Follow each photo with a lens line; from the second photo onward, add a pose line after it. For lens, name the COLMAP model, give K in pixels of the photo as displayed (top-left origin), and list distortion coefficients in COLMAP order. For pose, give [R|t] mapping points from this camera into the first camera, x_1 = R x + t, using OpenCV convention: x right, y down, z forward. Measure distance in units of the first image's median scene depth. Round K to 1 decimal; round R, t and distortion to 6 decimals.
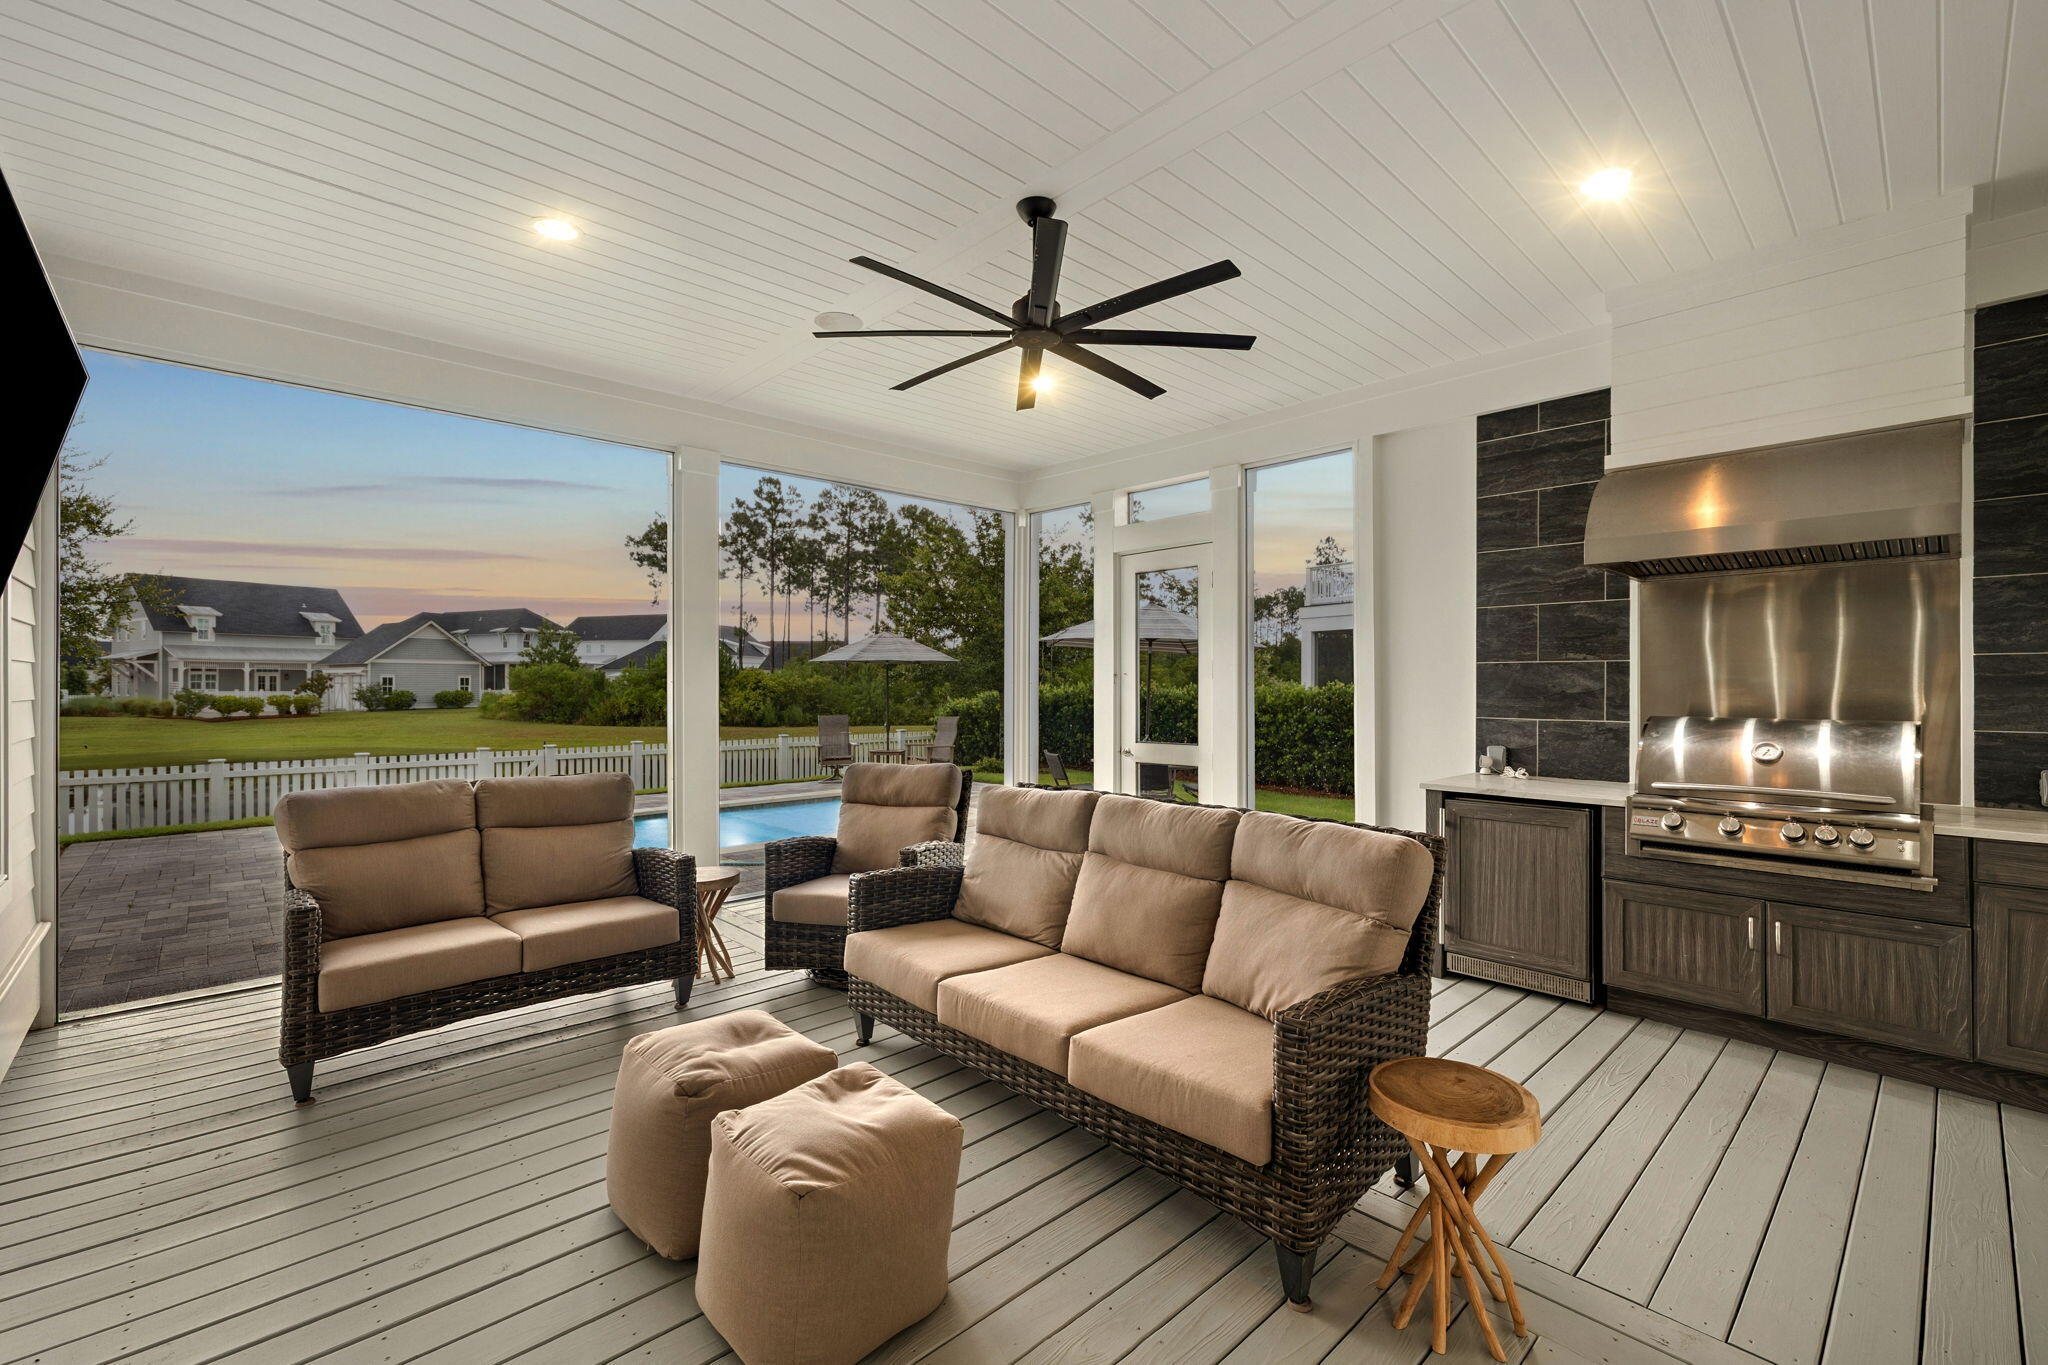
lens RADIAL K [[867.6, 0, 1029.8], [0, 867.6, 699.3], [0, 0, 1]] dist [-0.001274, 0.000077]
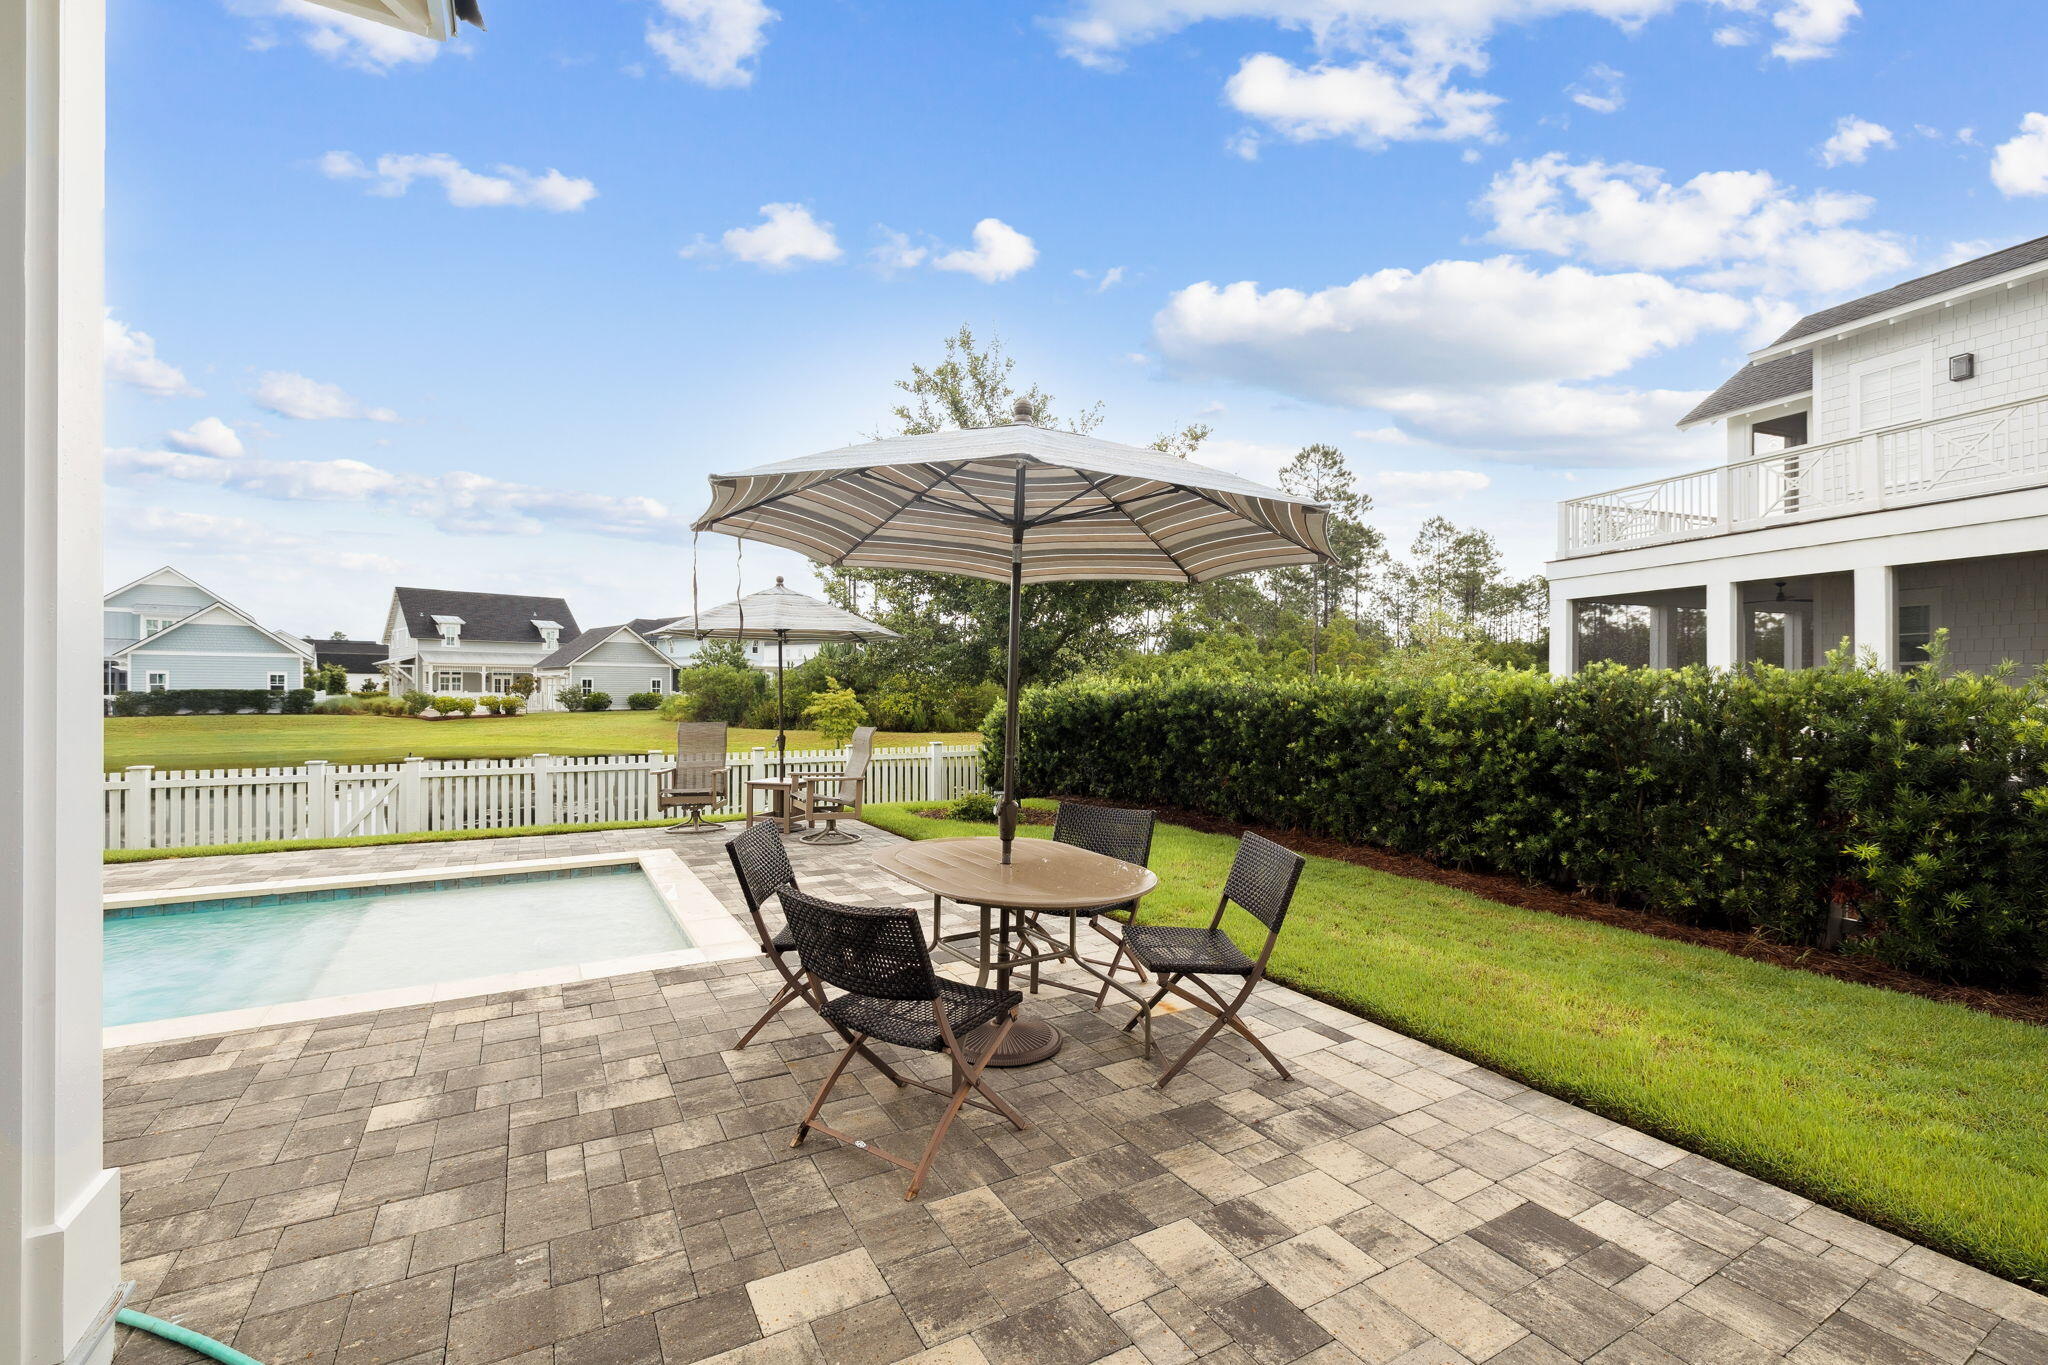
lens RADIAL K [[867.6, 0, 1049.2], [0, 867.6, 713.8], [0, 0, 1]] dist [-0.001274, 0.000077]
pose [[0.972633, 0.008326, -0.232196, 0.039735], [-0.006009, 0.999925, 0.010687, 0.001010], [0.232267, -0.008999, 0.972610, 0.112175]]
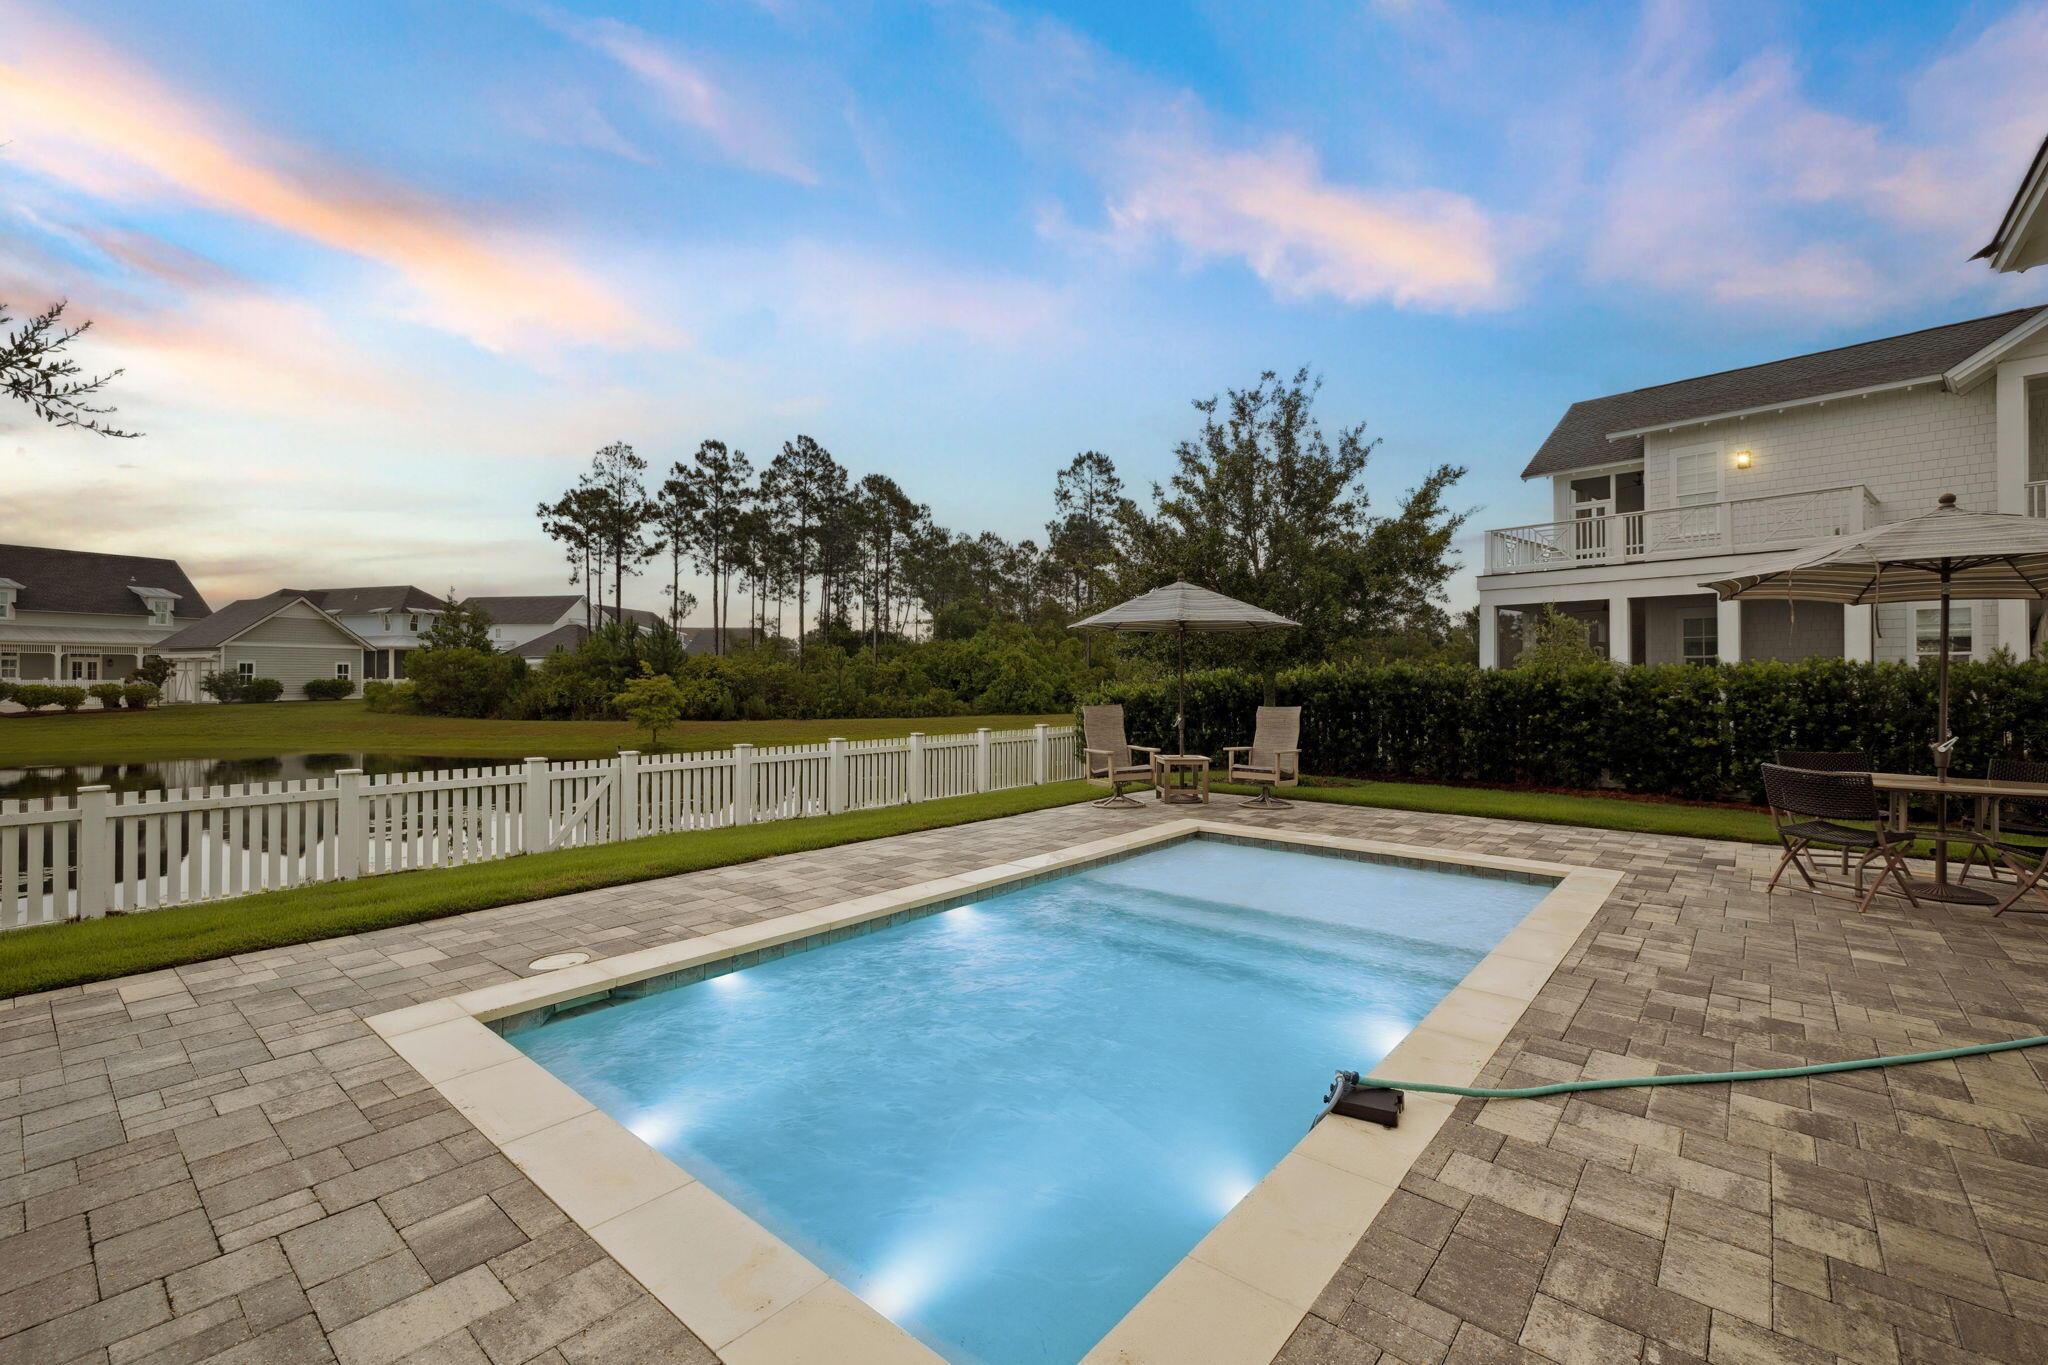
lens RADIAL K [[867.6, 0, 1015.6], [0, 867.6, 679.9], [0, 0, 1]] dist [-0.001274, 0.000077]
pose [[0.994118, 0.001080, 0.108294, -0.090127], [0.000389, 0.999908, -0.013547, 0.002074], [-0.108299, 0.013509, 0.994027, 0.085714]]
